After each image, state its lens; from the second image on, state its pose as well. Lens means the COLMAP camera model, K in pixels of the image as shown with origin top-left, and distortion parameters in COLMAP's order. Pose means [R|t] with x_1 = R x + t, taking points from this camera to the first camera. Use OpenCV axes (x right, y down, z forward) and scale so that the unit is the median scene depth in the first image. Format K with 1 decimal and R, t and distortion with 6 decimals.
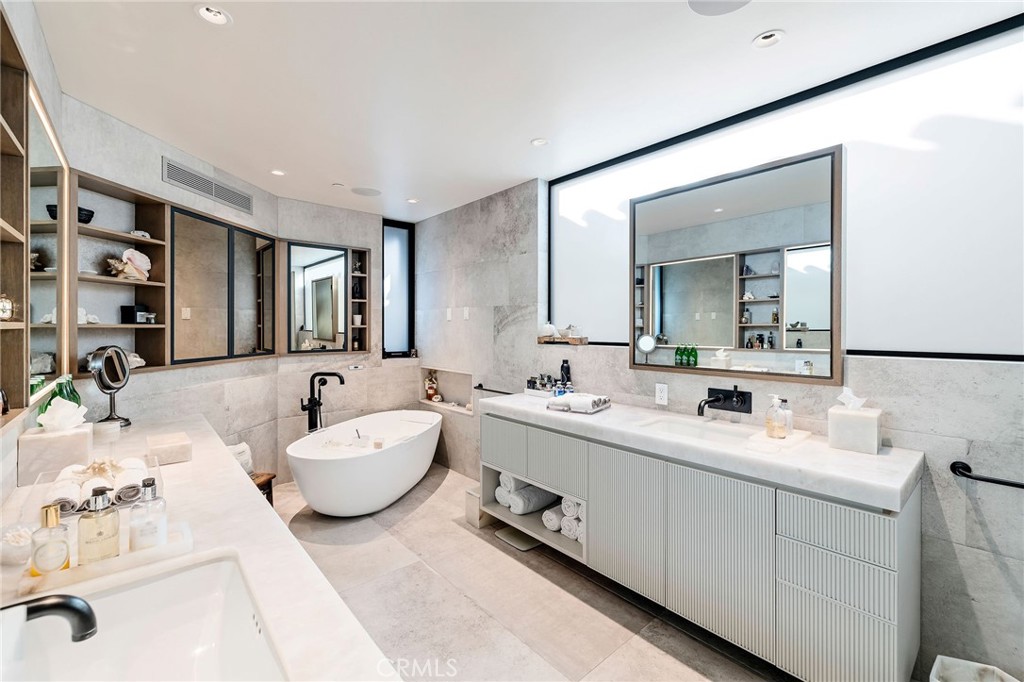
lens RADIAL K [[435.7, 0, 505.7], [0, 435.7, 330.7], [0, 0, 1]] dist [0.001585, 0.000030]
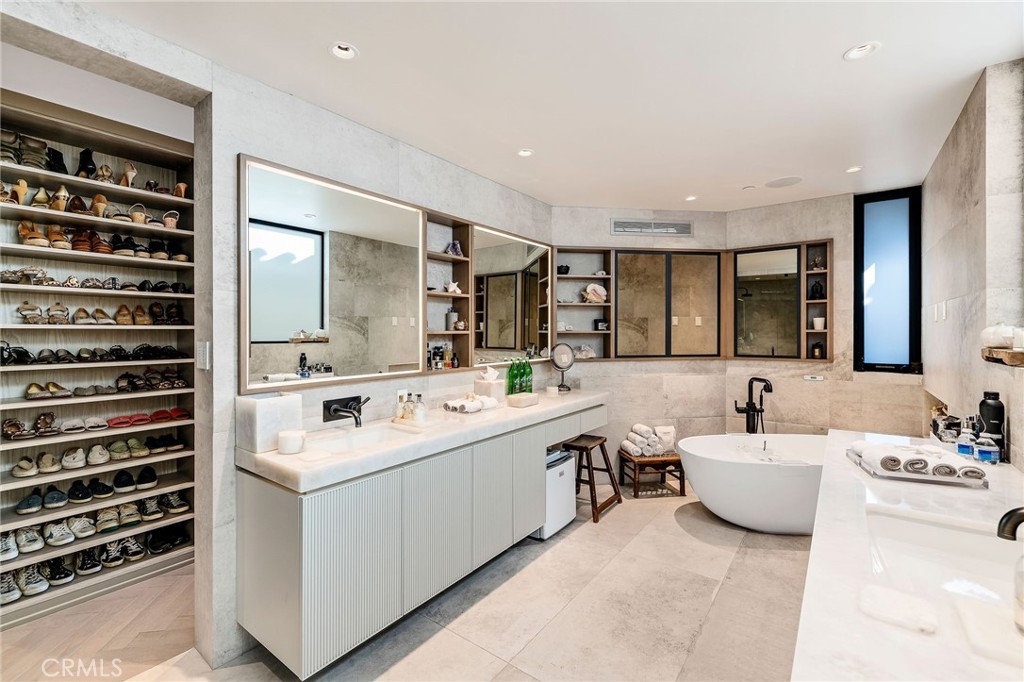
lens RADIAL K [[435.7, 0, 505.7], [0, 435.7, 330.7], [0, 0, 1]] dist [0.001585, 0.000030]
pose [[0.213097, -0.005522, -0.977015, 0.455239], [-0.003215, 0.999975, -0.006353, -0.003217], [0.977026, 0.004495, 0.213074, 0.251746]]
